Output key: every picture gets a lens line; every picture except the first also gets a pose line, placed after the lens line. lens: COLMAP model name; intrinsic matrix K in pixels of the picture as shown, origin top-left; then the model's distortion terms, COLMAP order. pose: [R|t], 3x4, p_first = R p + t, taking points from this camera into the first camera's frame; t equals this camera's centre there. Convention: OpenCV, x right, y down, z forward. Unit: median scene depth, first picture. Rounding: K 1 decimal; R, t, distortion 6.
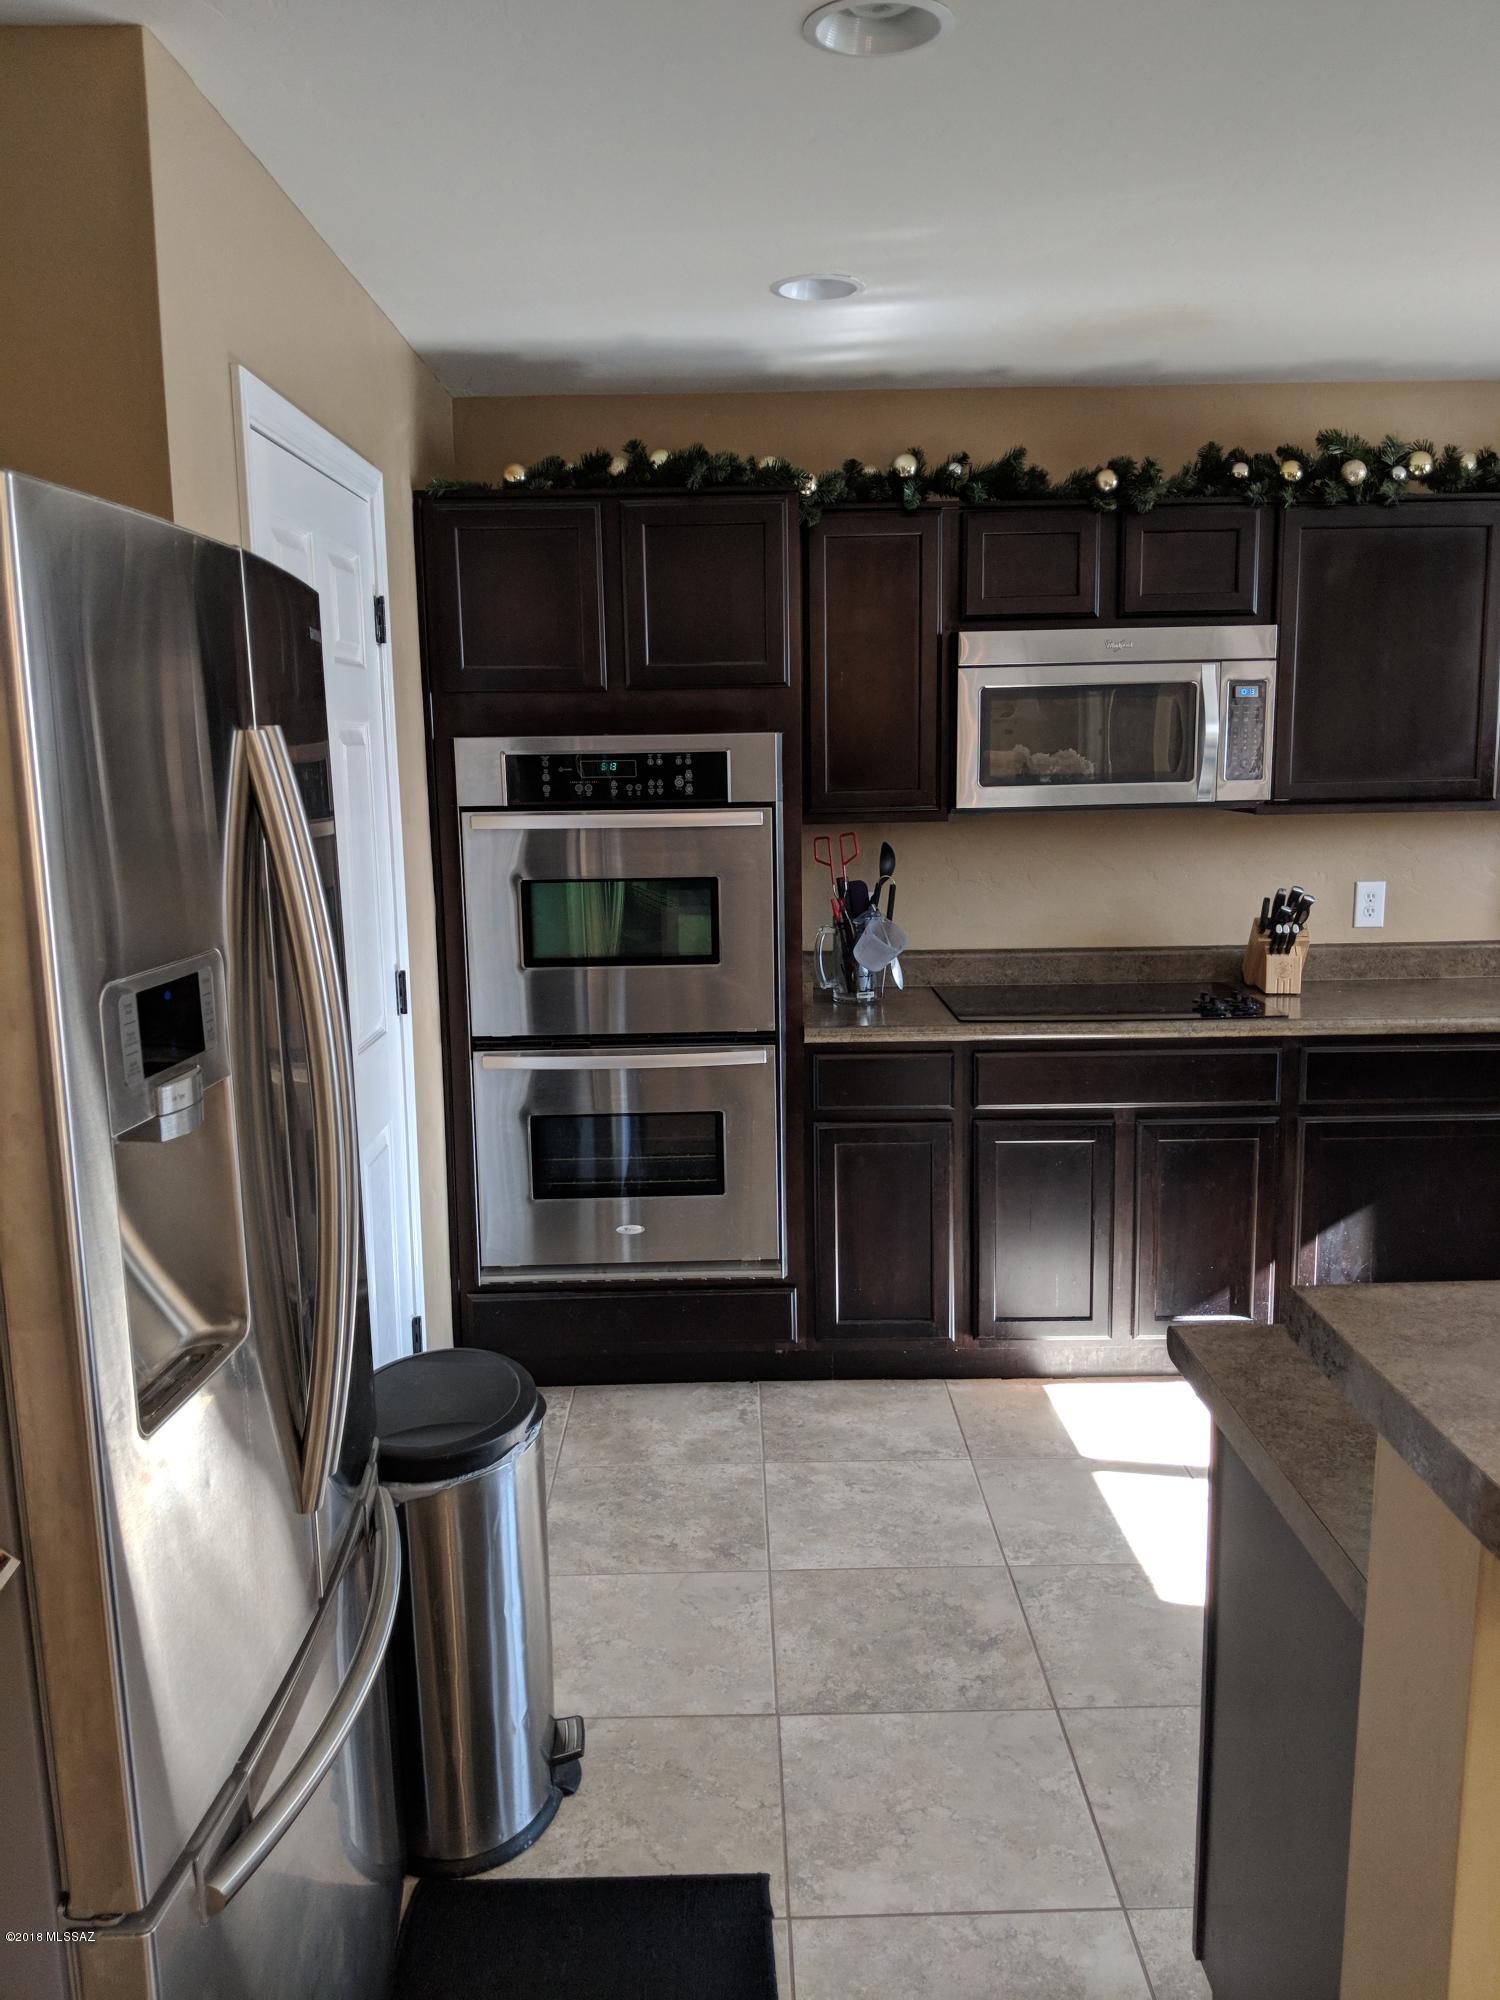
lens RADIAL K [[1596.1, 0, 738.5], [0, 1596.1, 1002.9], [0, 0, 1]] dist [0.097672, -0.191525]
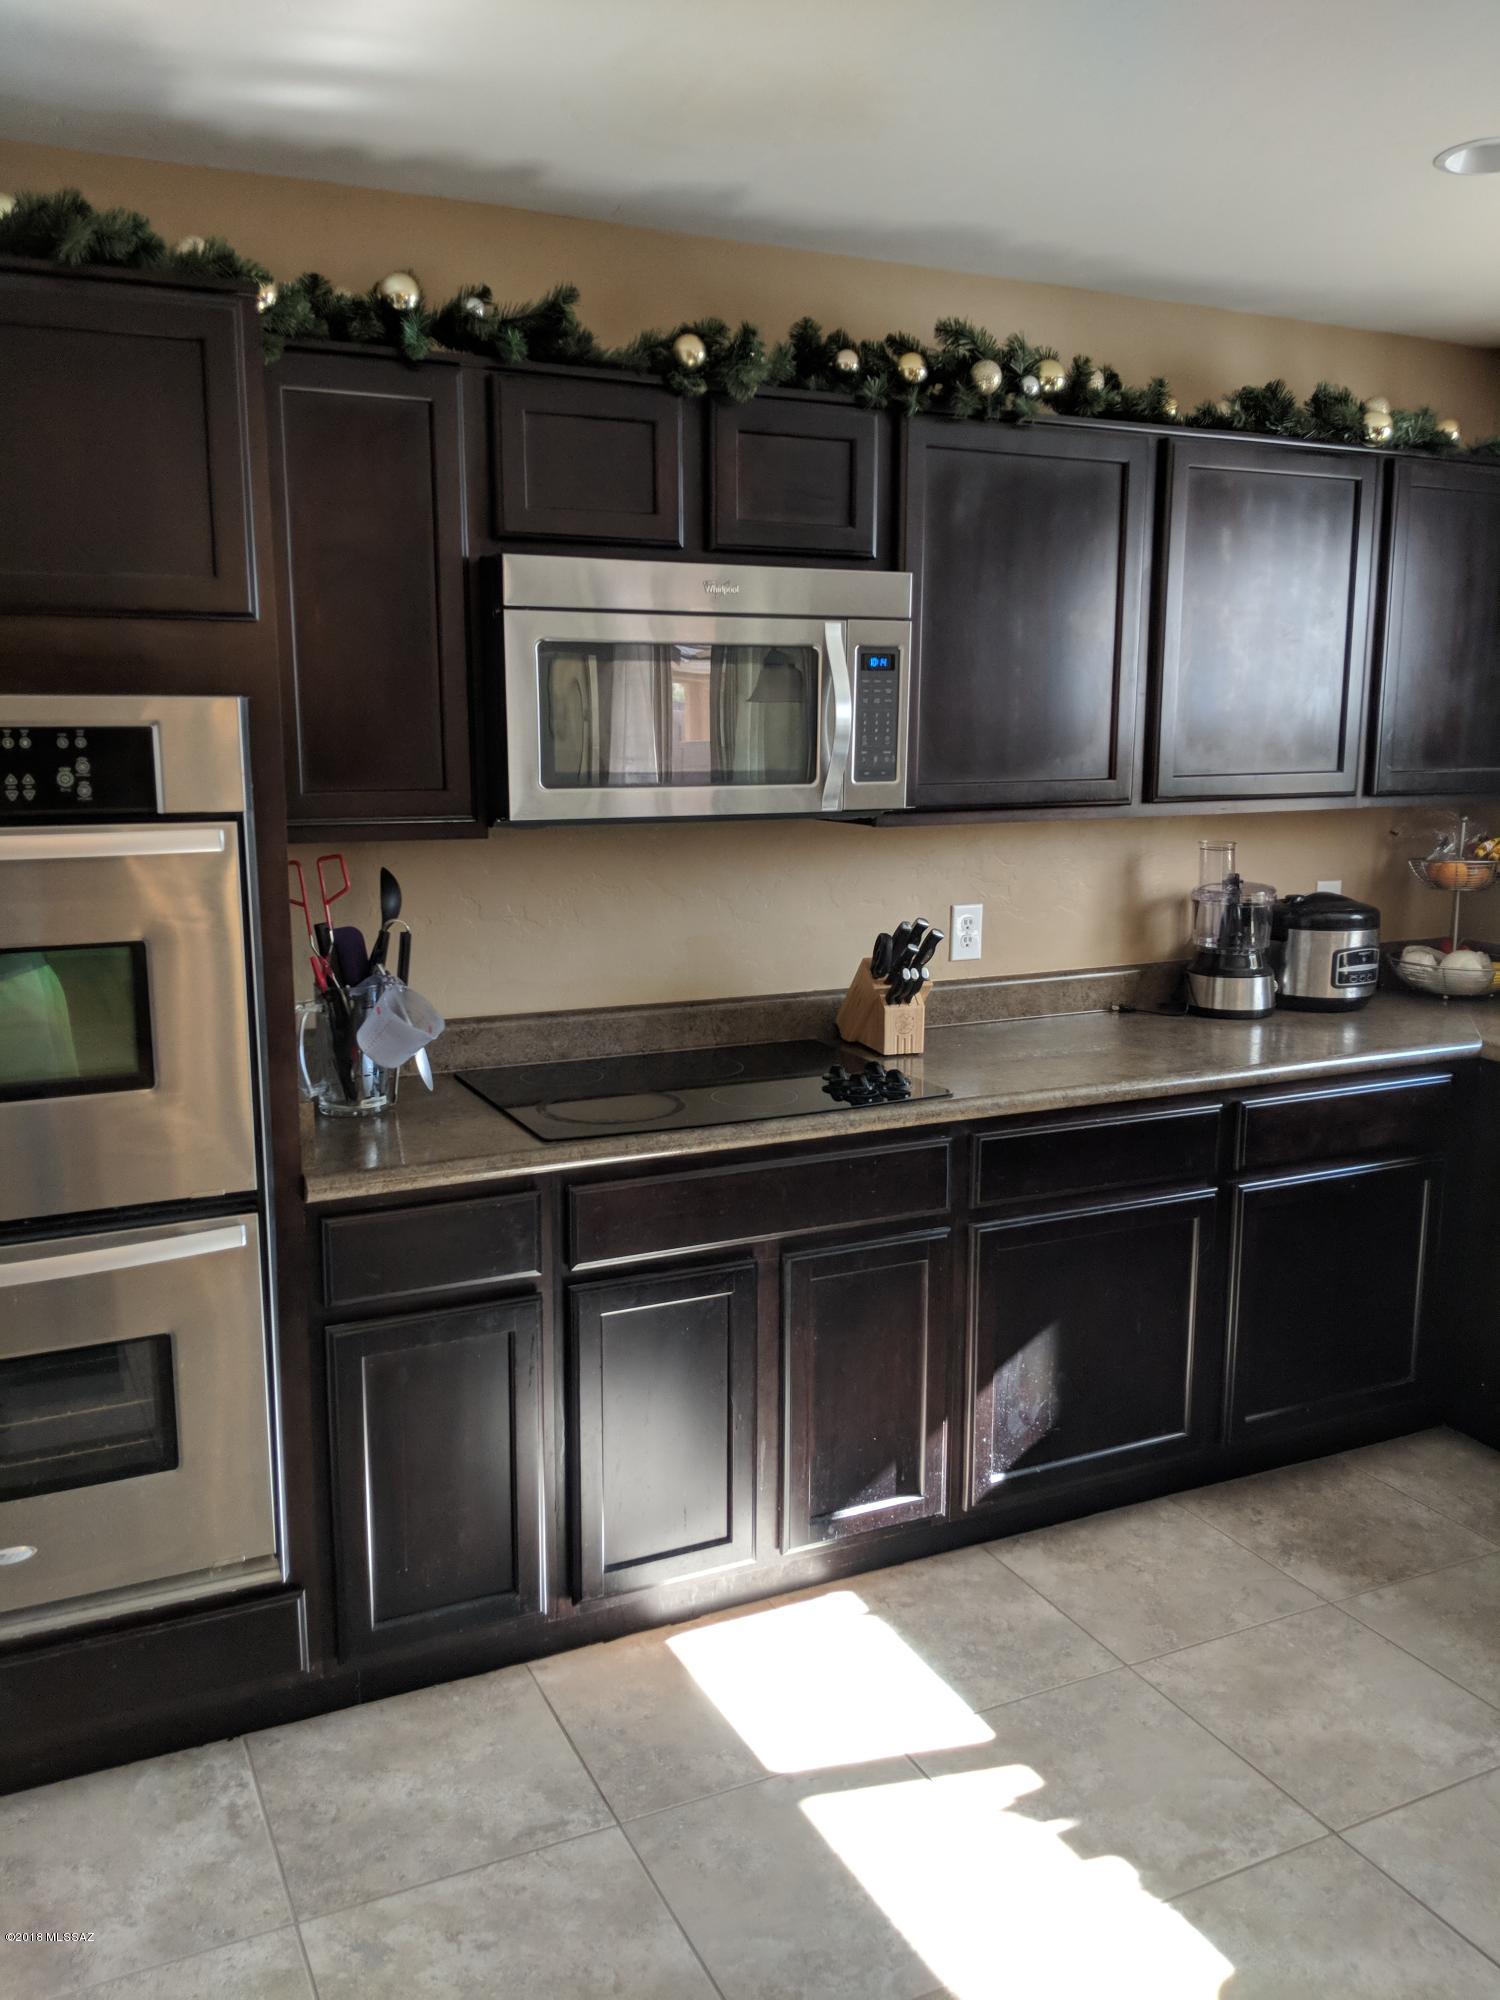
lens RADIAL K [[1596.1, 0, 738.5], [0, 1596.1, 1002.9], [0, 0, 1]] dist [0.097672, -0.191525]
pose [[0.907508, -0.055685, 0.416327, -0.059871], [0.052353, 0.998440, 0.019426, -0.053570], [-0.416760, 0.004167, 0.909007, 0.354610]]
